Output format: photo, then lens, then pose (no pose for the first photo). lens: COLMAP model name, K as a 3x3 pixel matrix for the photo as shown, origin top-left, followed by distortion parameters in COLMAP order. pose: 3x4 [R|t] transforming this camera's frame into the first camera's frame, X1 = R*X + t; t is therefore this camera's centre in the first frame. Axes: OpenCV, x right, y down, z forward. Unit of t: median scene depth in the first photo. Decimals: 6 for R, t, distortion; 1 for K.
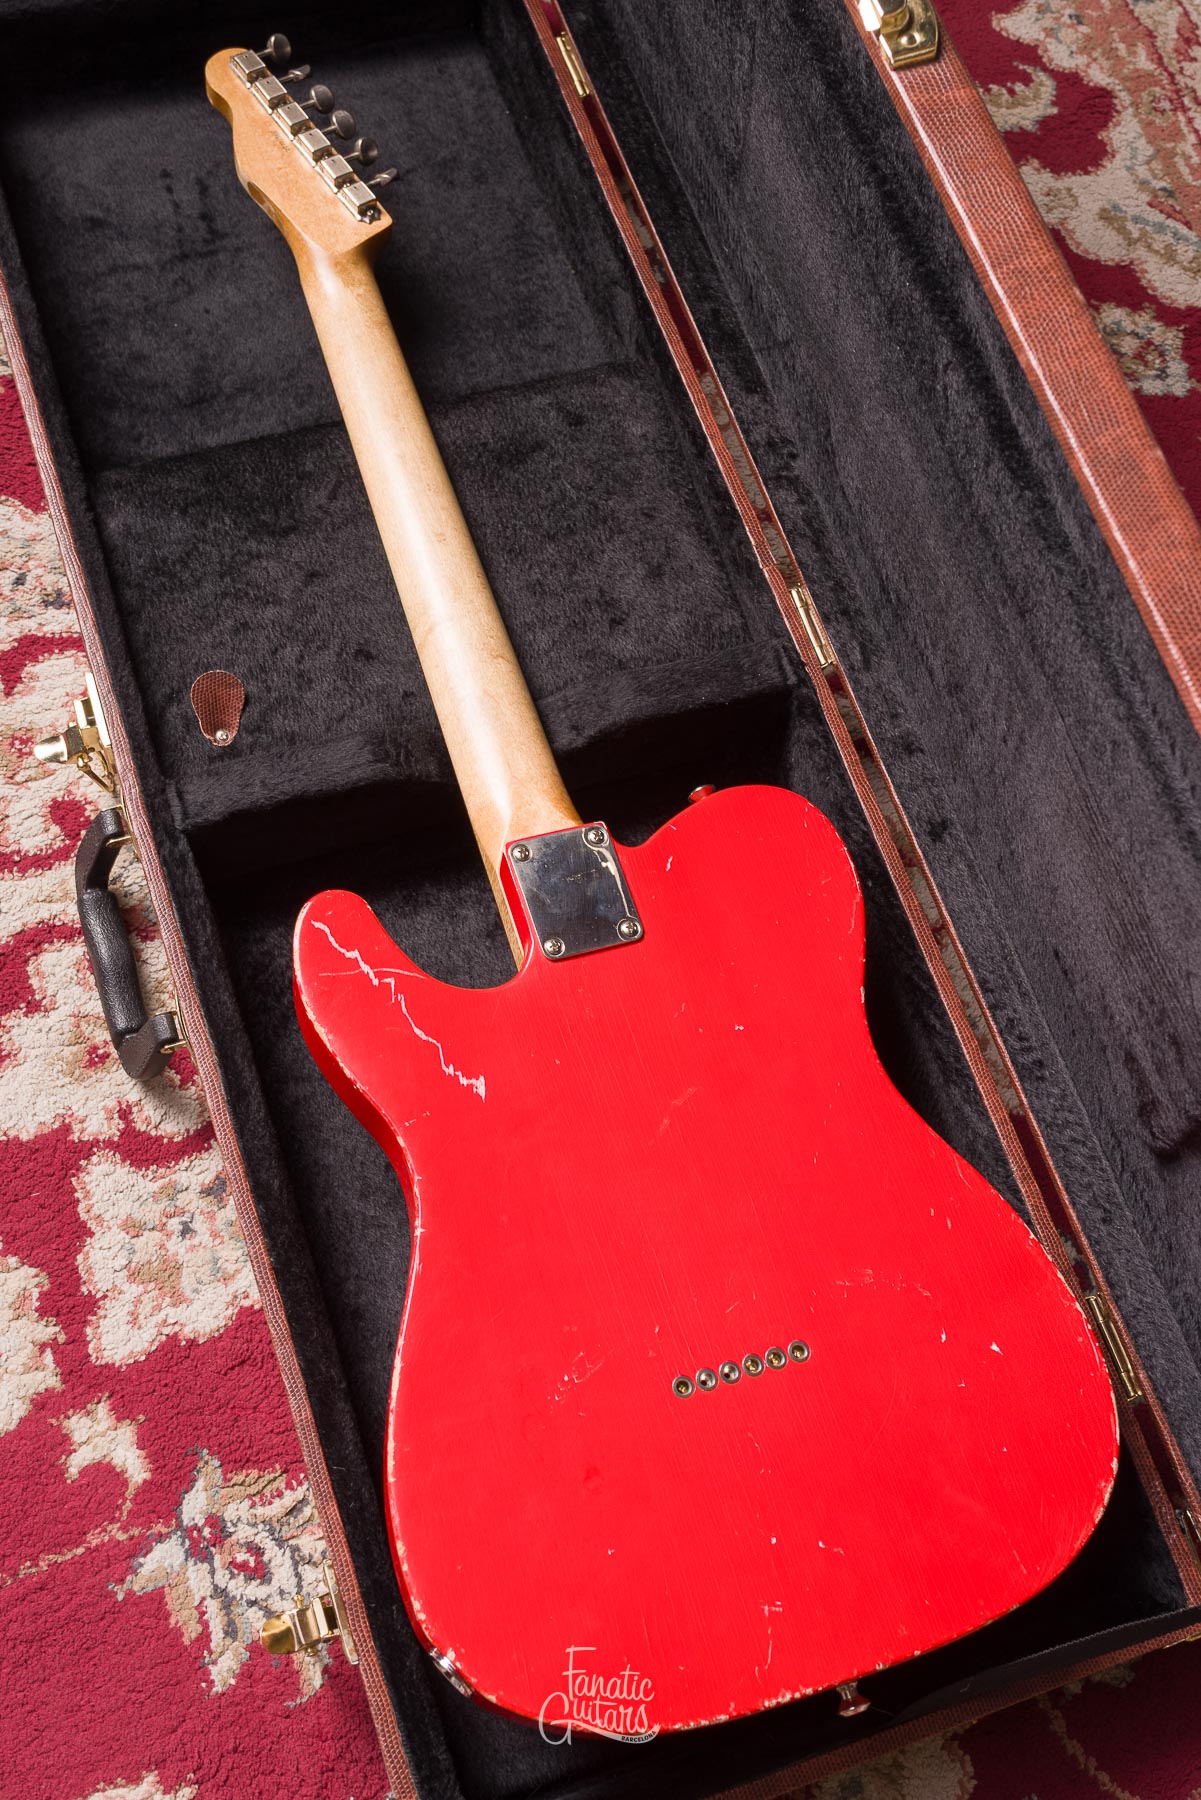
lens RADIAL K [[1963.9, 0, 605.9], [0, 1963.9, 901.2], [0, 0, 1]] dist [0.011243, -0.034853]
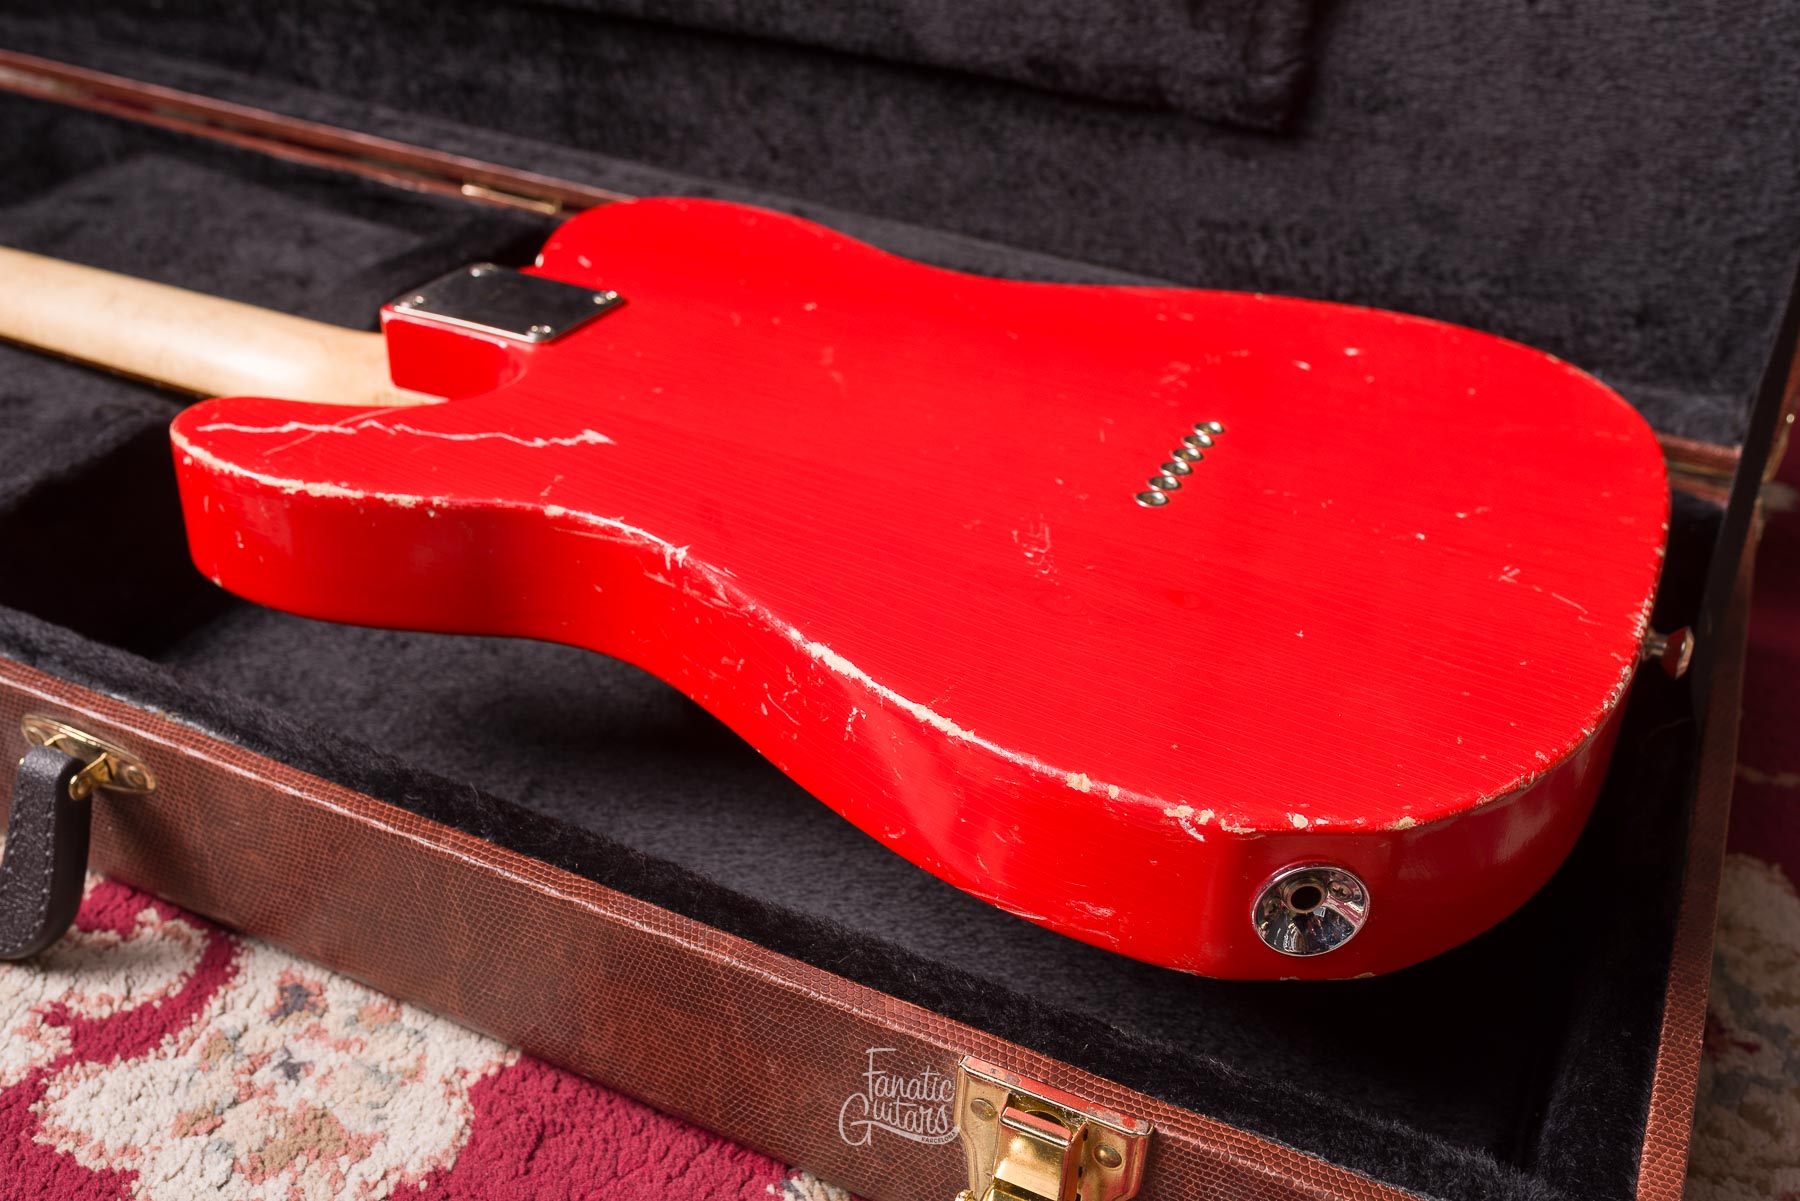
lens RADIAL K [[1811.7, 0, 906.0], [0, 1811.7, 577.4], [0, 0, 1]] dist [0.001022, -0.008427]
pose [[0.687031, -0.449543, 0.570877, -0.318108], [0.676861, 0.681688, -0.277777, 0.324079], [-0.264287, 0.577246, 0.772619, 0.496521]]
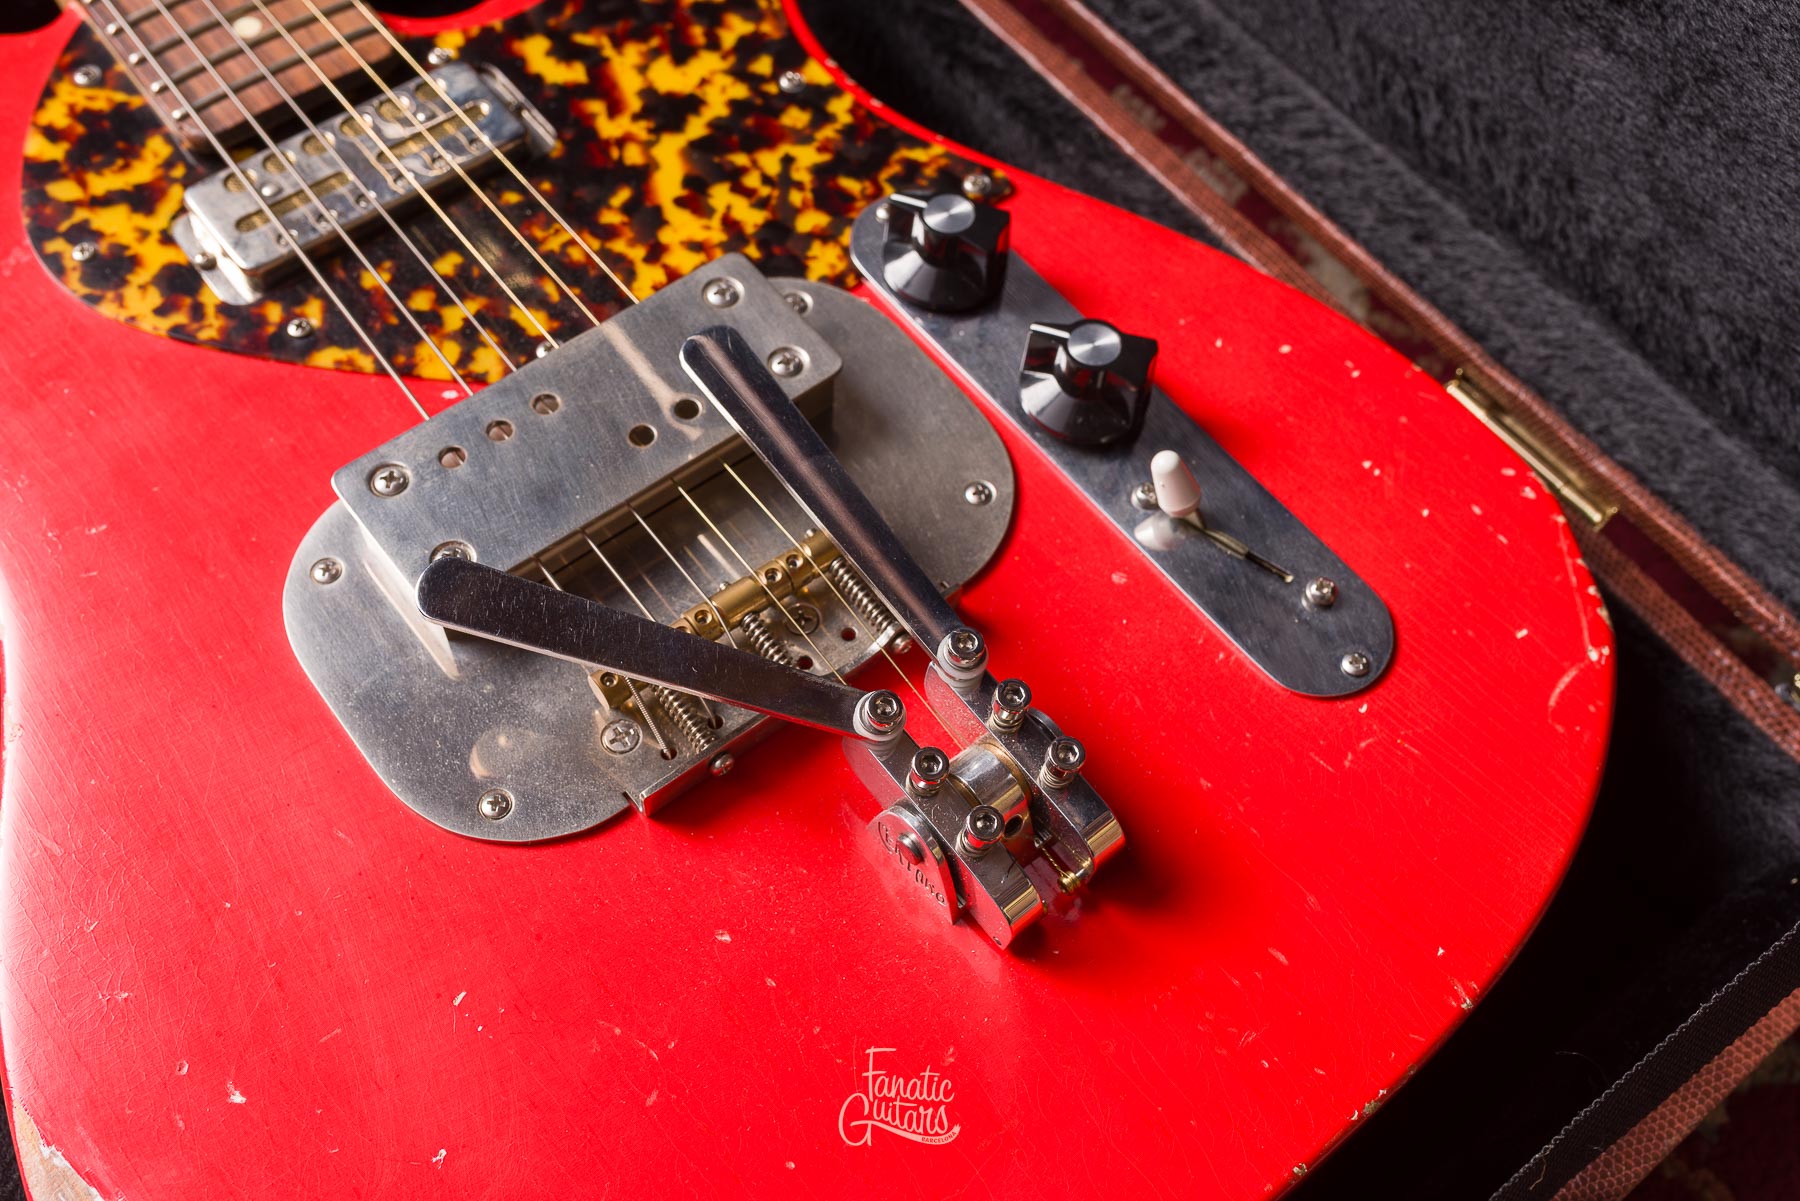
lens RADIAL K [[1791.2, 0, 896.8], [0, 1791.2, 605.2], [0, 0, 1]] dist [0.006482, -0.004010]
pose [[0.936828, -0.340778, 0.078892, 0.052109], [0.345454, 0.936778, -0.055749, 0.221932], [-0.054906, 0.079481, 0.995323, 0.524767]]
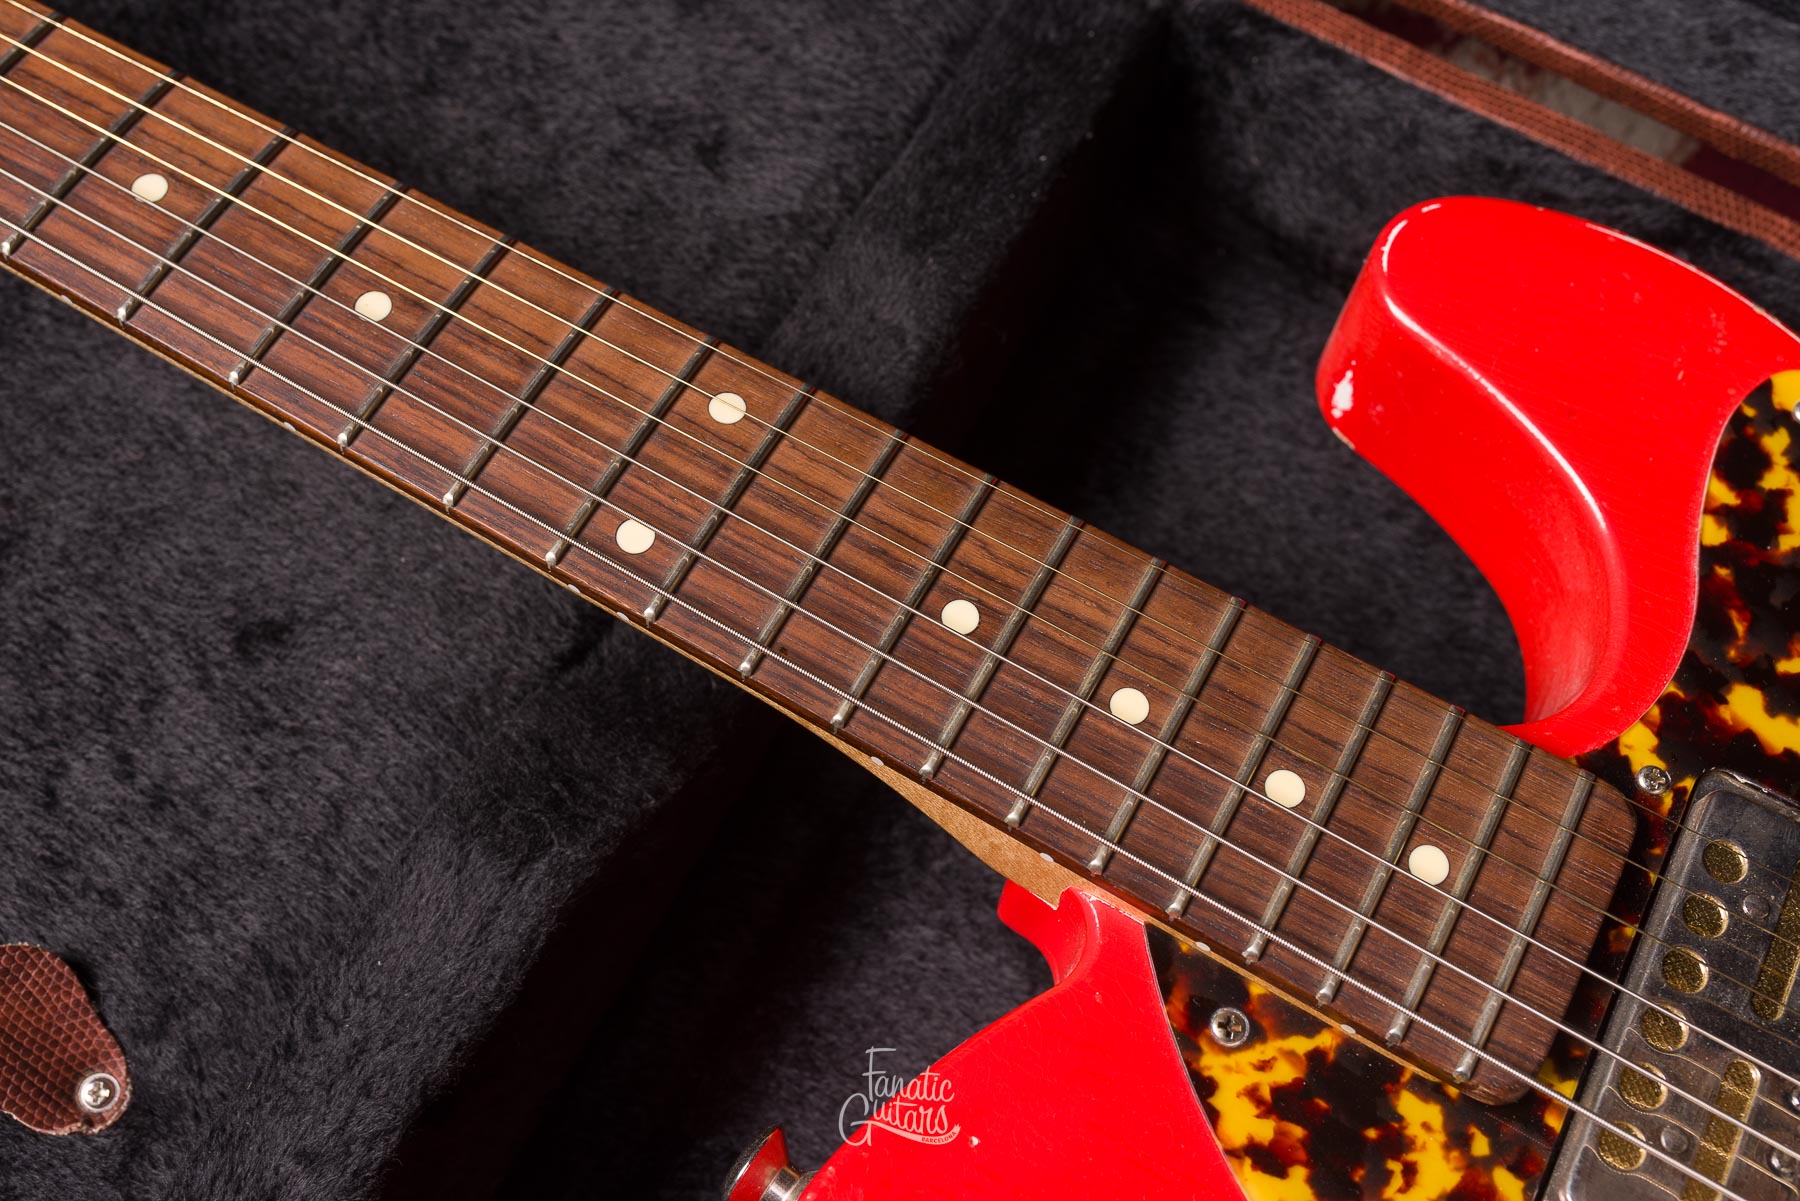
lens RADIAL K [[1944.1, 0, 901.6], [0, 1944.1, 529.8], [0, 0, 1]] dist [0.011088, -0.026851]
pose [[0.739852, -0.643347, 0.196783, -0.100826], [0.633133, 0.764728, 0.119726, -0.116989], [-0.227511, 0.036010, 0.973109, 0.674621]]
